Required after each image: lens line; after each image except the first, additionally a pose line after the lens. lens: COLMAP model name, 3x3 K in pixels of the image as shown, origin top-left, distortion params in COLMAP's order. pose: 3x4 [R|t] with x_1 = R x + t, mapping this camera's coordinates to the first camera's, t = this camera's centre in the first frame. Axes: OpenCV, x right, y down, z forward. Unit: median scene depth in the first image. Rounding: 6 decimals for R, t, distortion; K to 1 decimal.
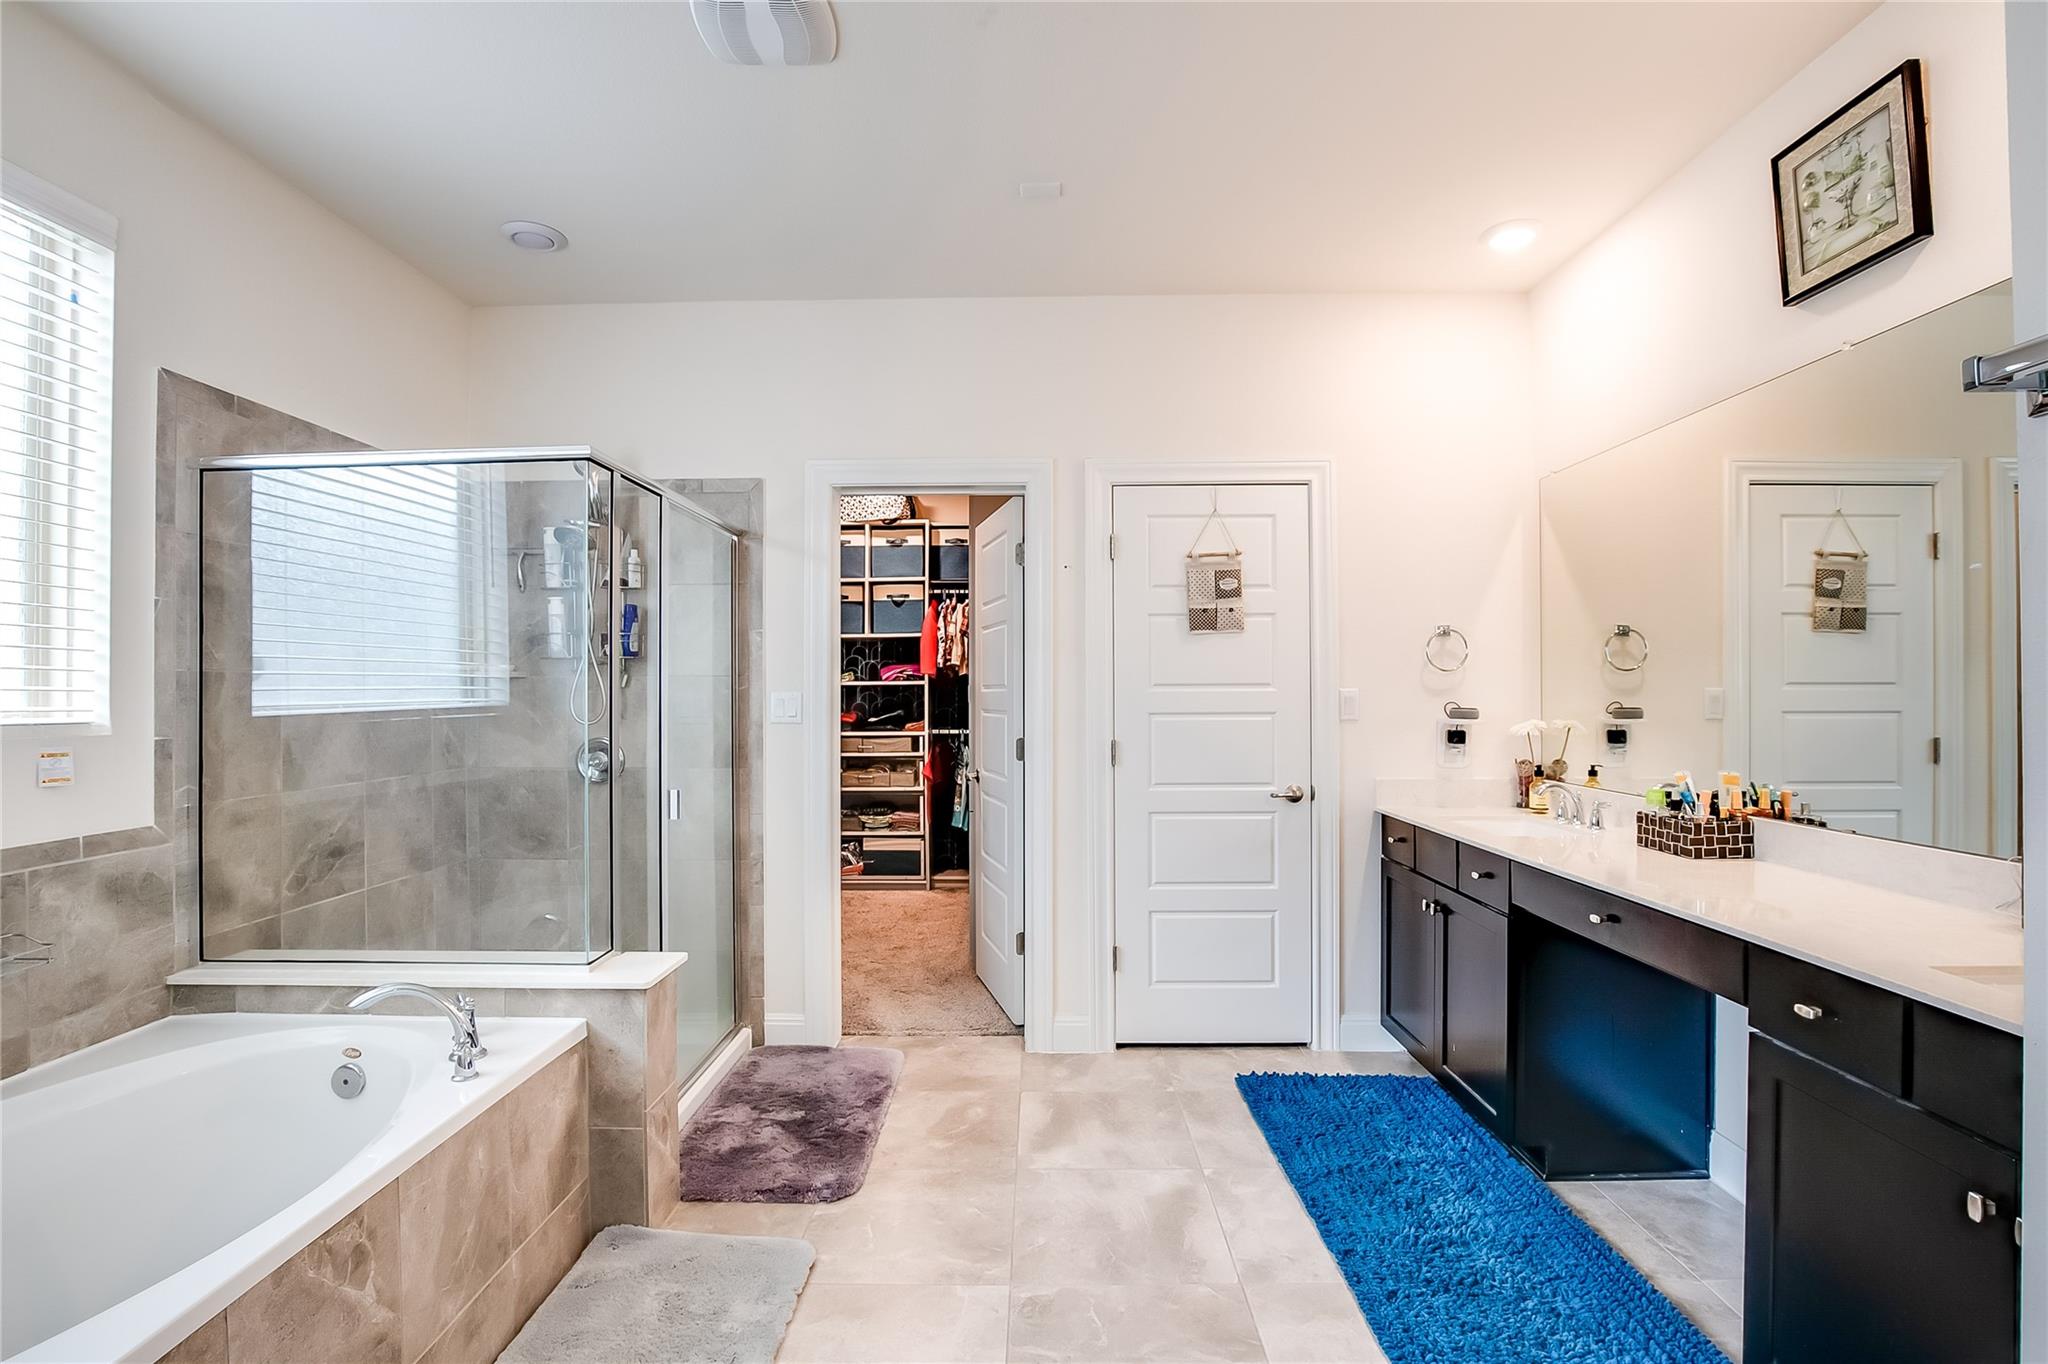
lens RADIAL K [[983.5, 0, 1019.7], [0, 983.5, 687.1], [0, 0, 1]] dist [-0.035861, 0.008946]
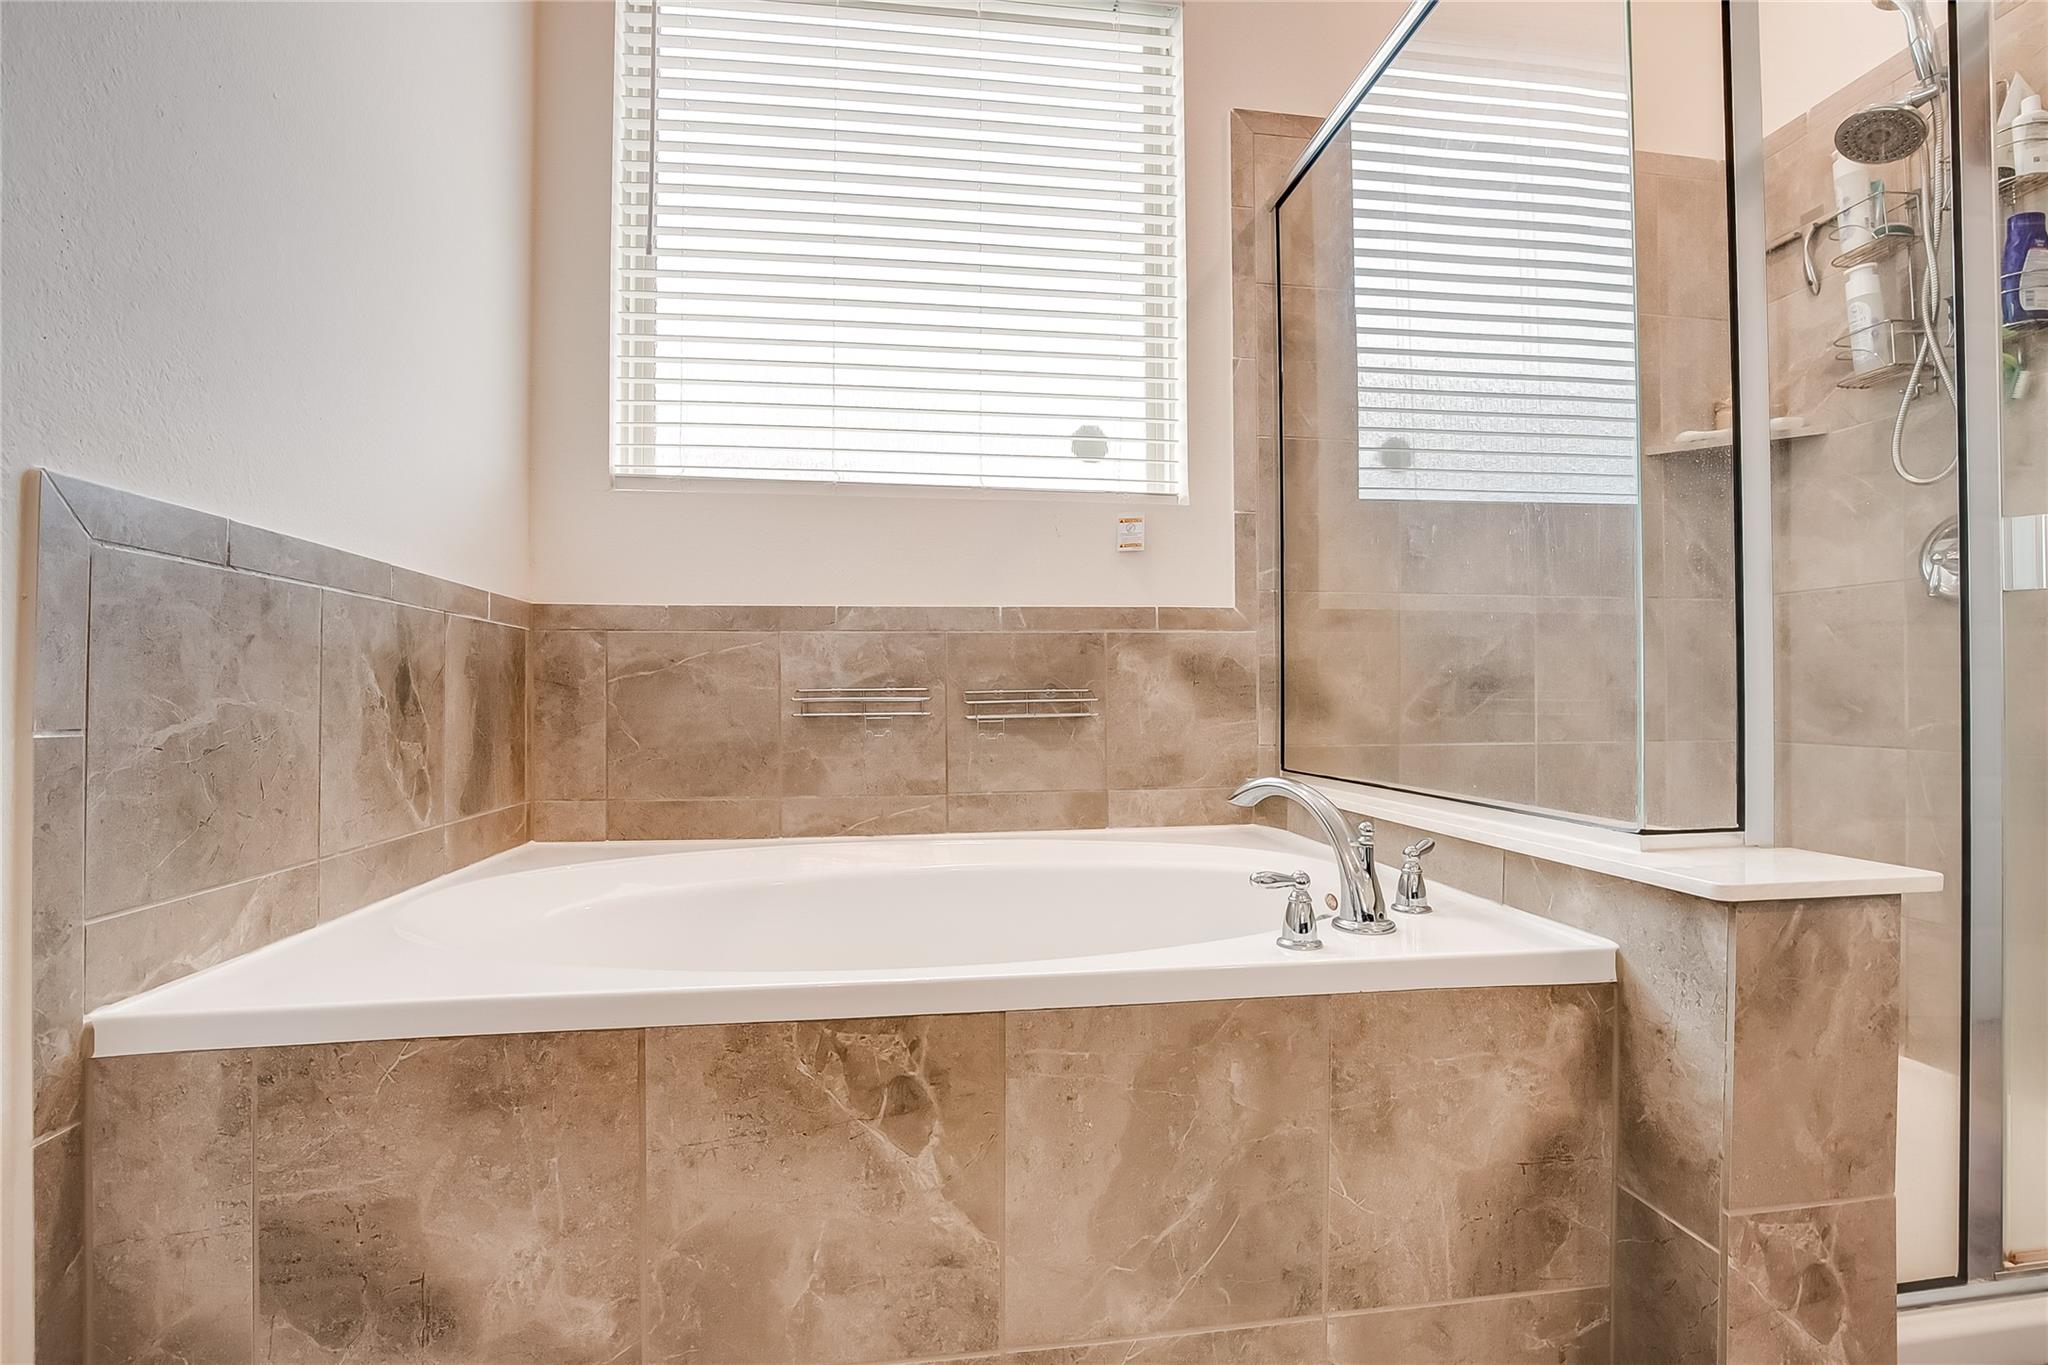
lens RADIAL K [[940.2, 0, 1024.0], [0, 940.2, 682.5], [0, 0, 1]] dist [-0.032412, 0.006686]
pose [[0.160296, -0.010718, -0.987011, -0.056298], [-0.004857, 0.999920, -0.011647, 0.224718], [0.987057, 0.006661, 0.160231, 0.655873]]
